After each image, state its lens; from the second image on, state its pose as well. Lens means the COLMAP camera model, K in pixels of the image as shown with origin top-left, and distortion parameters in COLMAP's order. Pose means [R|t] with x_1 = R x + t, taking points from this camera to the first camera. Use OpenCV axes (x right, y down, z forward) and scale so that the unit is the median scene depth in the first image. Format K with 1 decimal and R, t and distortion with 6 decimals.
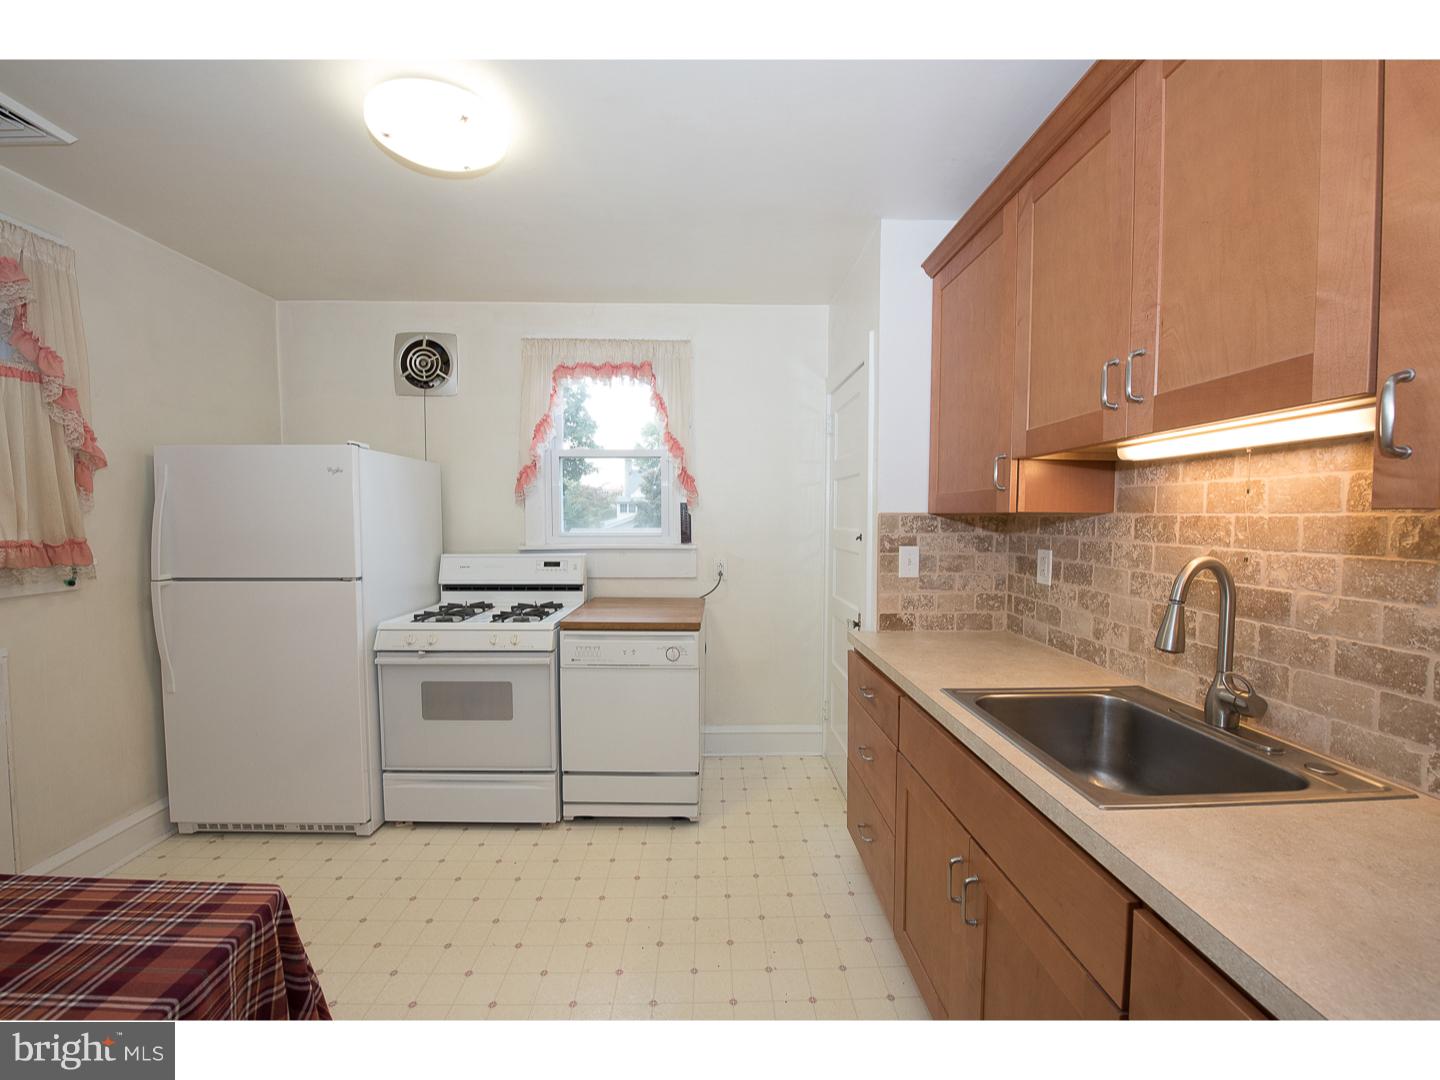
lens RADIAL K [[570.9, 0, 716.0], [0, 570.9, 542.1], [0, 0, 1]] dist [-0.019723, -0.002470]
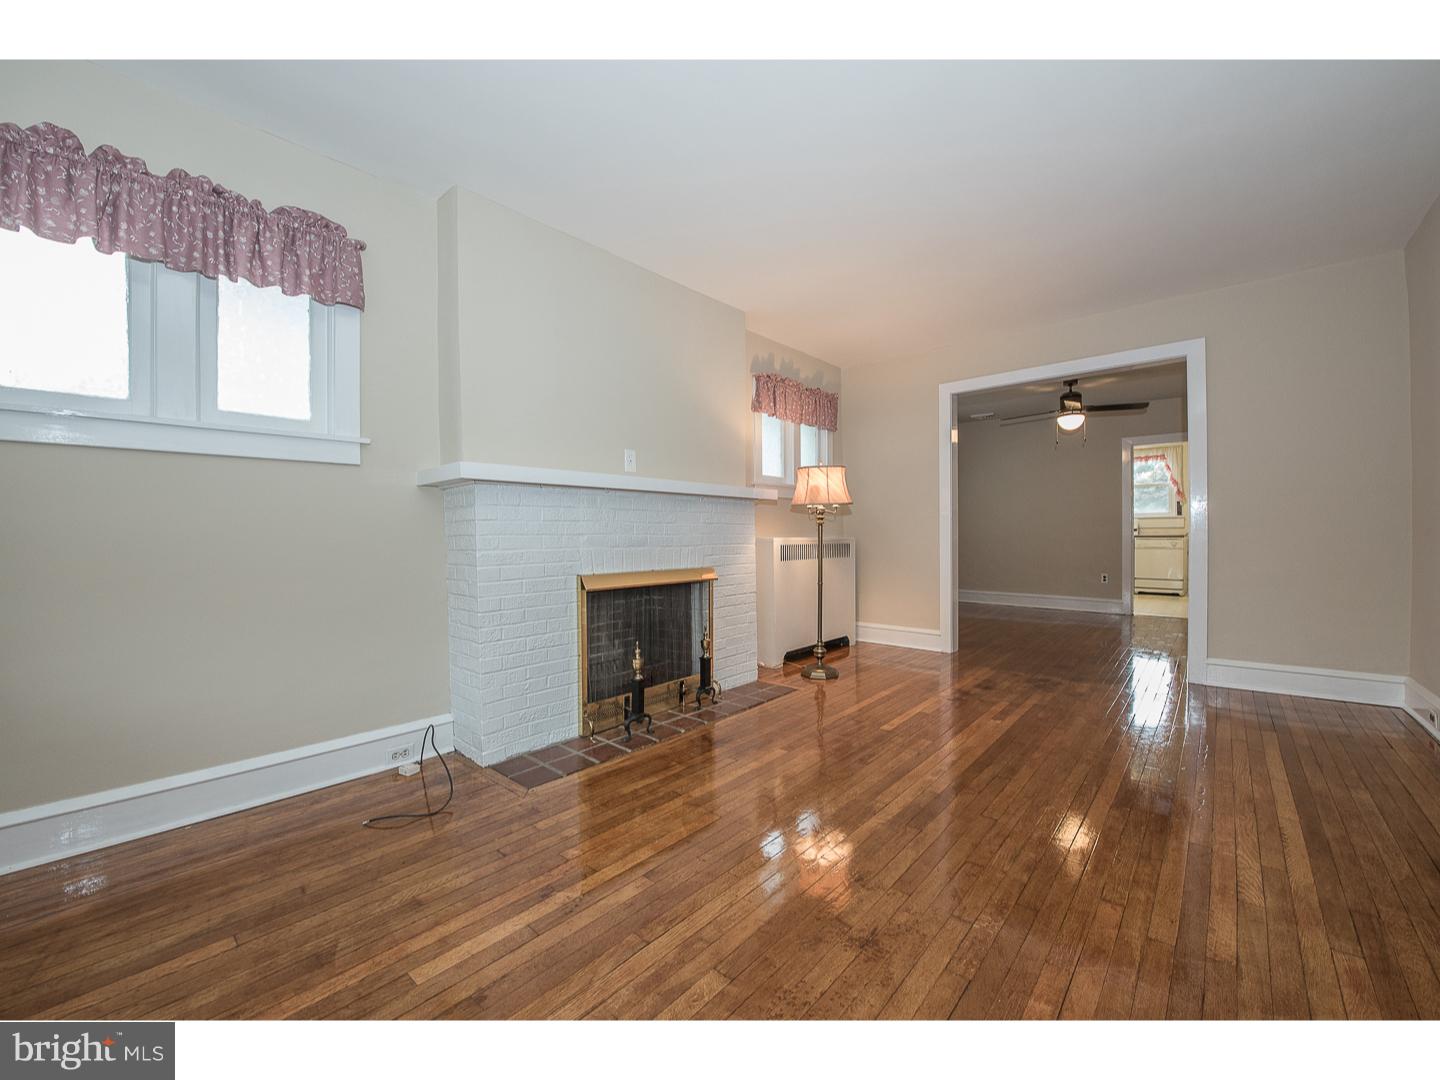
lens RADIAL K [[570.9, 0, 748.6], [0, 570.9, 525.8], [0, 0, 1]] dist [-0.019723, -0.002470]
pose [[0.746601, -0.001476, -0.665270, 0.246043], [-0.037413, 0.998322, -0.044201, 0.299525], [0.664219, 0.057890, 0.745293, -2.919110]]
